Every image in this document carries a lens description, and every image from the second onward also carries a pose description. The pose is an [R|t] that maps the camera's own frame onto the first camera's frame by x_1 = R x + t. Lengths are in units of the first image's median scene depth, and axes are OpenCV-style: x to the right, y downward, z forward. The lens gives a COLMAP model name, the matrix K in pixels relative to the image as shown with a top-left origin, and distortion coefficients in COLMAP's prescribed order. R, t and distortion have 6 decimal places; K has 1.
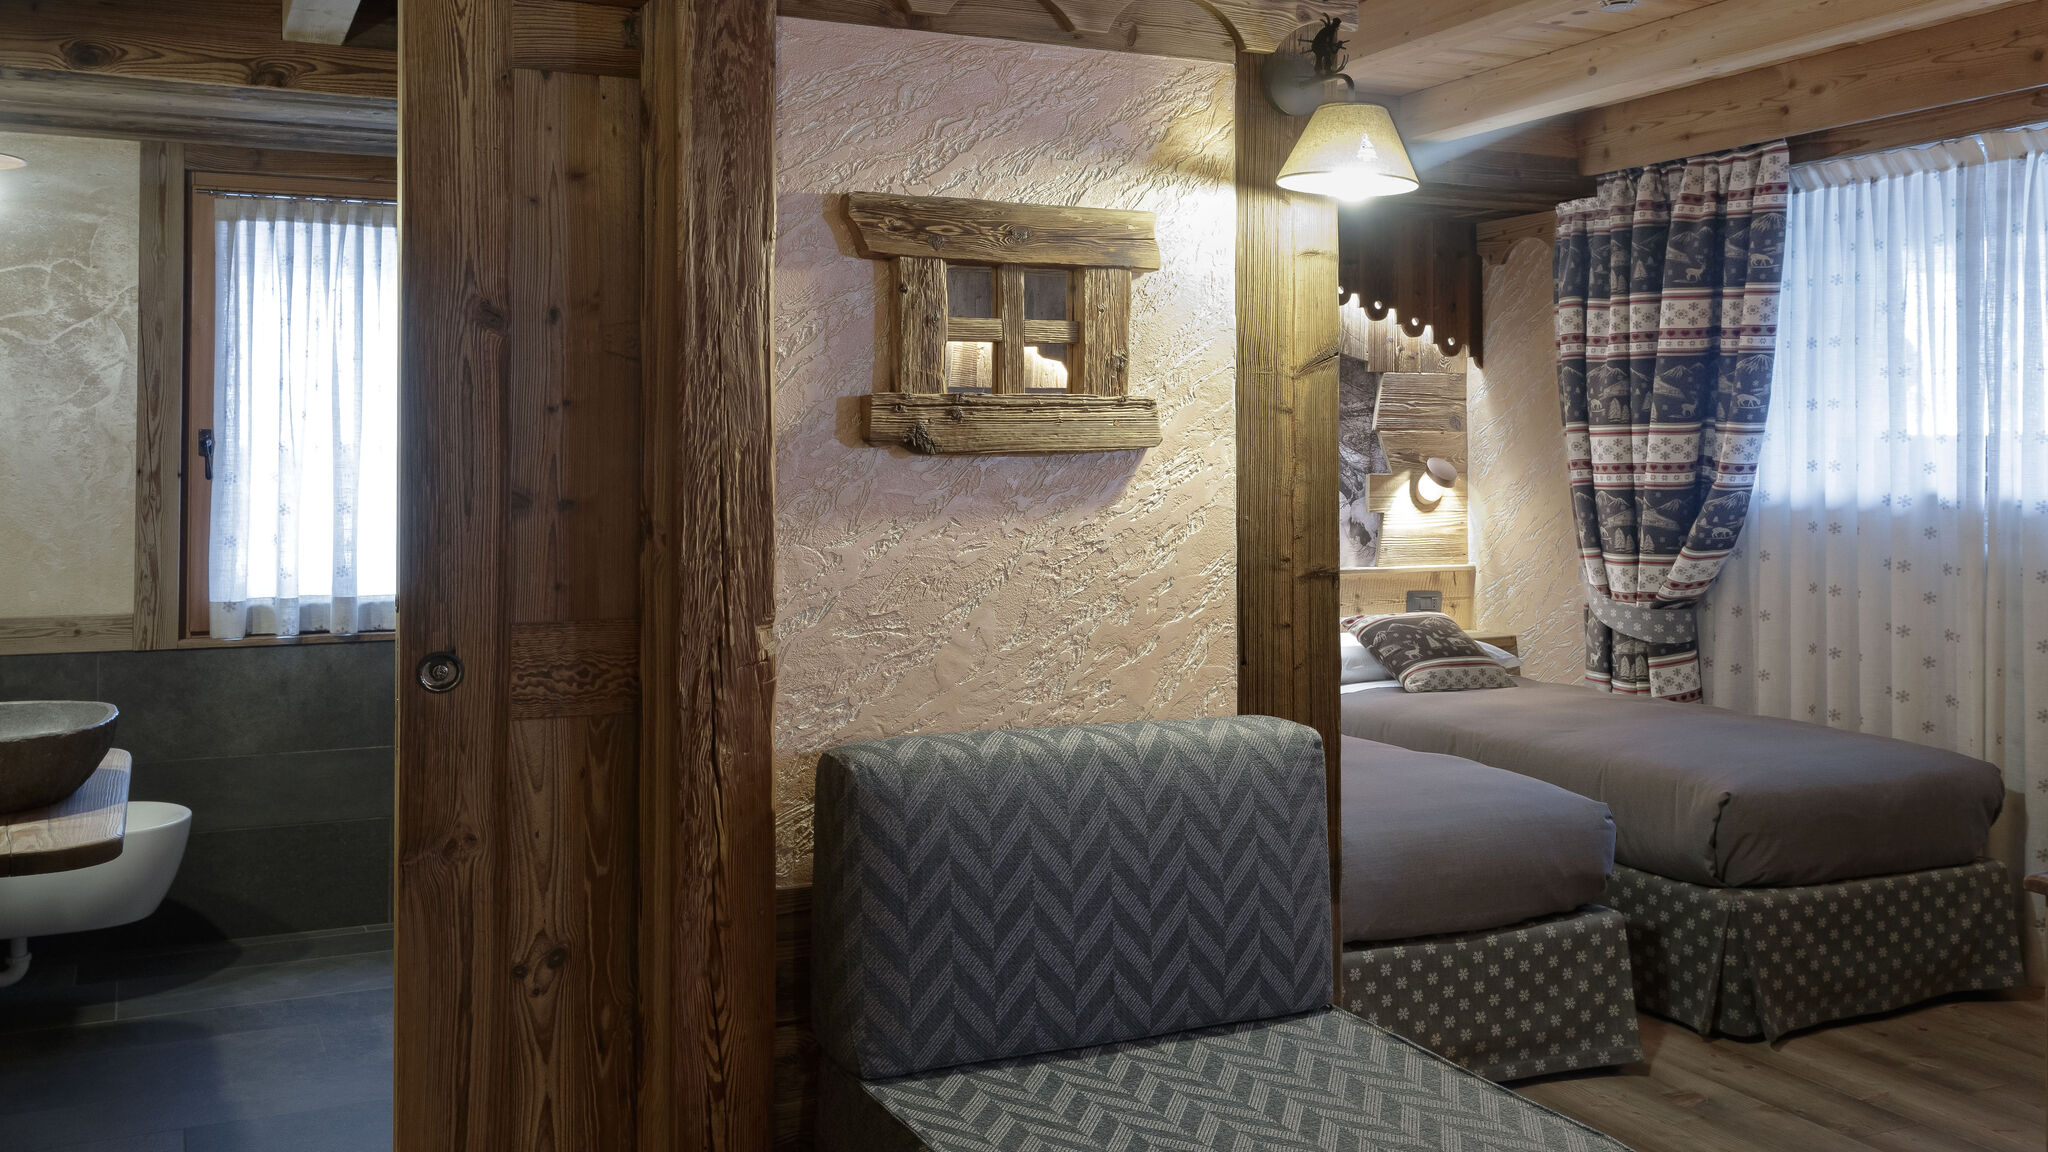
lens RADIAL K [[1754.1, 0, 965.5], [0, 1754.1, 417.7], [0, 0, 1]] dist [0.012130, 0.005886]
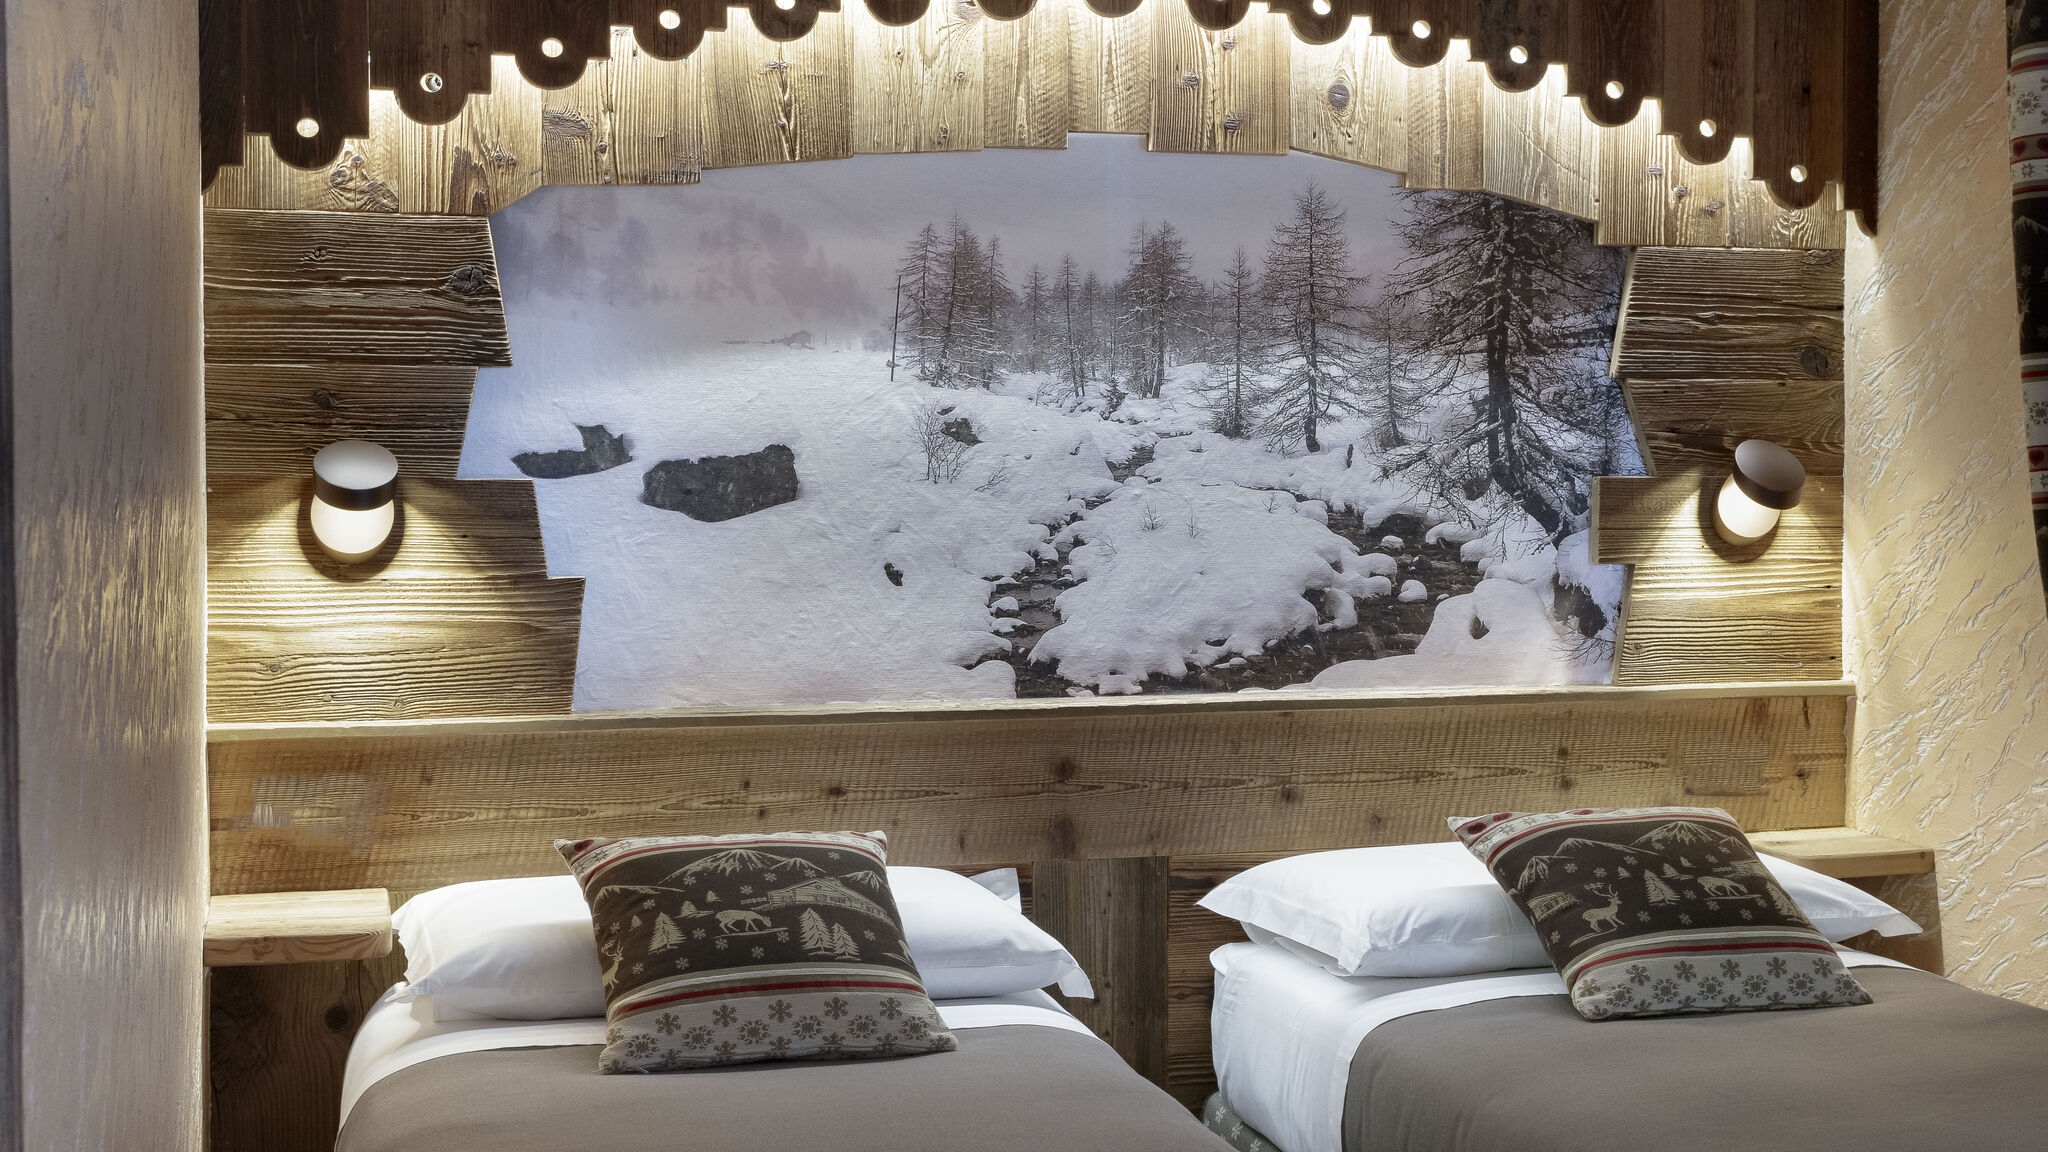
lens RADIAL K [[2547.5, 0, 1001.4], [0, 2547.5, 497.9], [0, 0, 1]] dist [0.024041, 0.000000]
pose [[0.988473, 0.006431, -0.151262, 0.177892], [0.000613, 0.998919, 0.046472, 0.007404], [0.151398, -0.046029, 0.987401, 0.340345]]
